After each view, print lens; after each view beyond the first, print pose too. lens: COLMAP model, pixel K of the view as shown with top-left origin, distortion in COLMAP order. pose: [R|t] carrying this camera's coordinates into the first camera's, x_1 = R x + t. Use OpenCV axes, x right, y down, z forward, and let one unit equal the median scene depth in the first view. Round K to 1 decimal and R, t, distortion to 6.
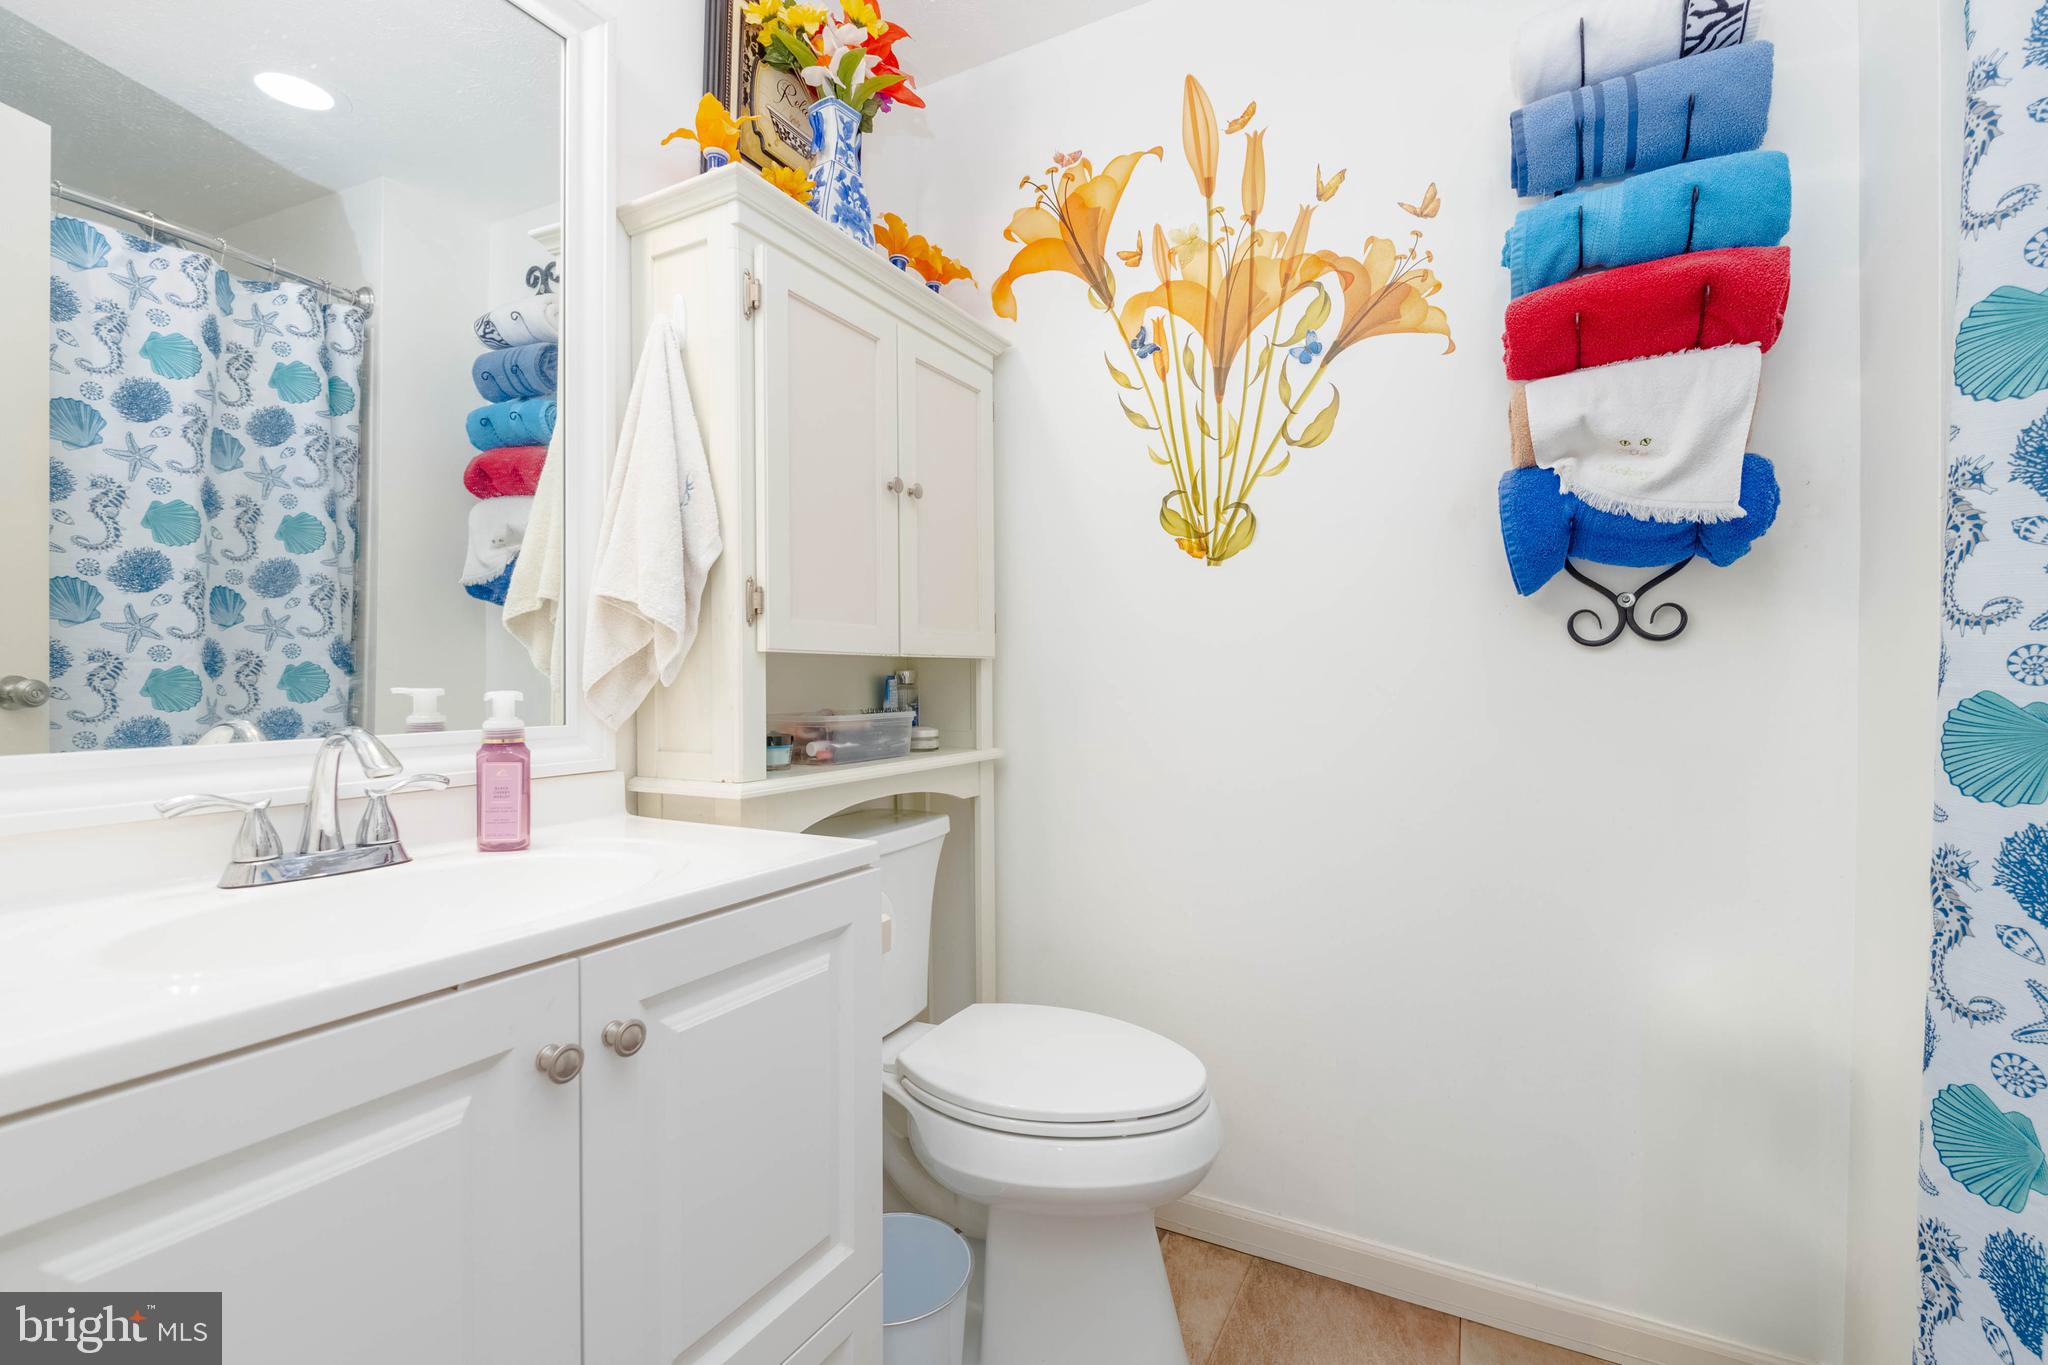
lens RADIAL K [[952.2, 0, 1034.1], [0, 952.2, 681.9], [0, 0, 1]] dist [0.050406, -0.016568]
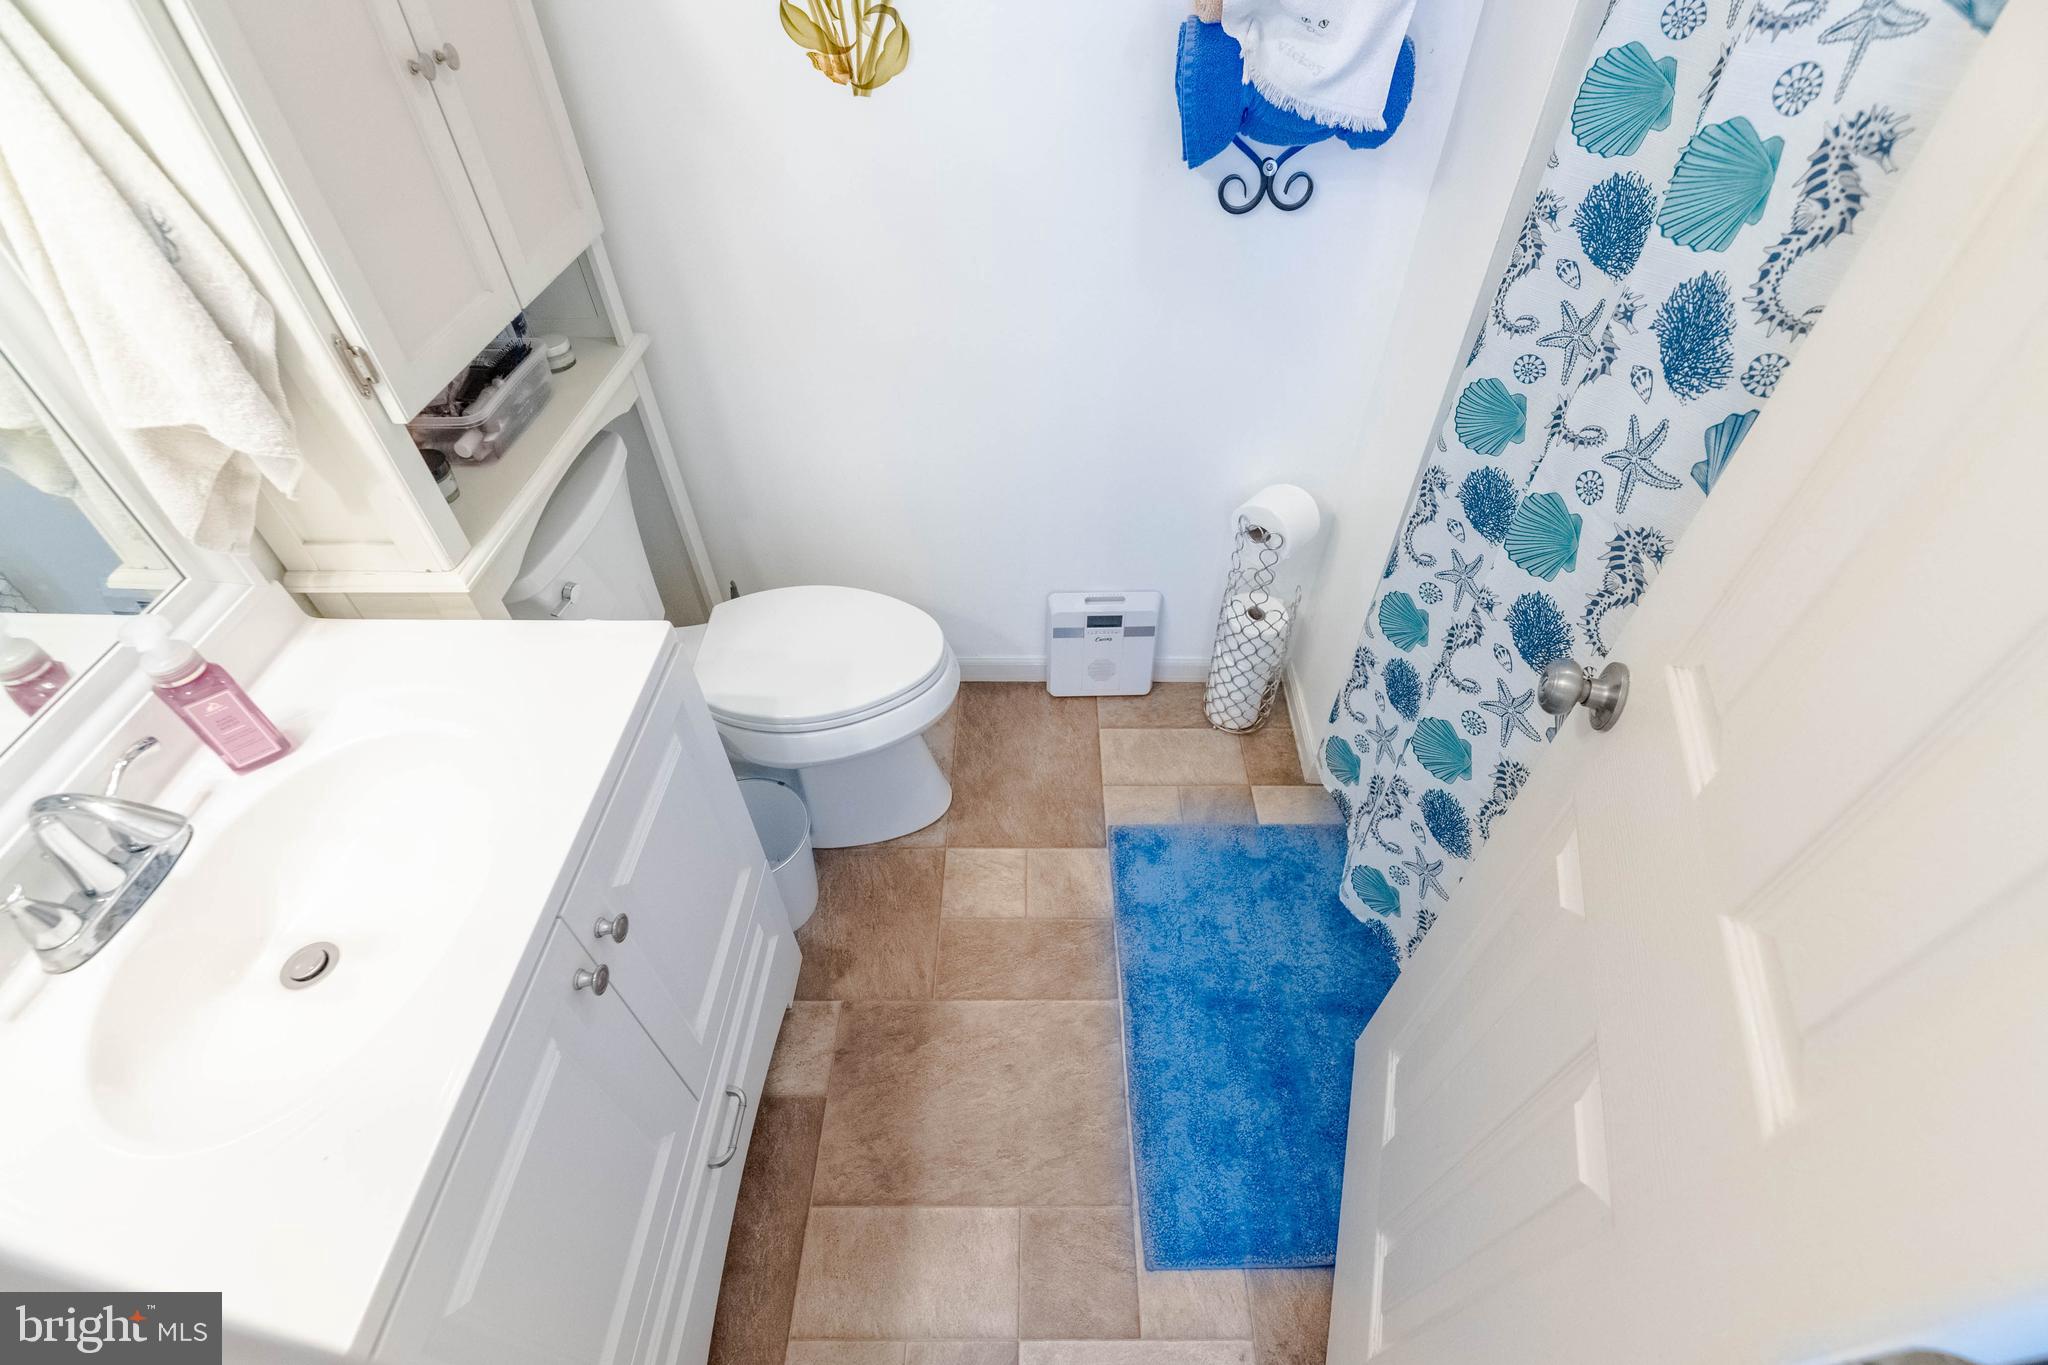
lens RADIAL K [[952.2, 0, 1034.1], [0, 952.2, 681.9], [0, 0, 1]] dist [0.050406, -0.016568]
pose [[0.883092, -0.332495, 0.331052, -0.155907], [-0.005381, 0.698344, 0.715742, -0.455677], [-0.469169, -0.633847, 0.614913, 0.116402]]
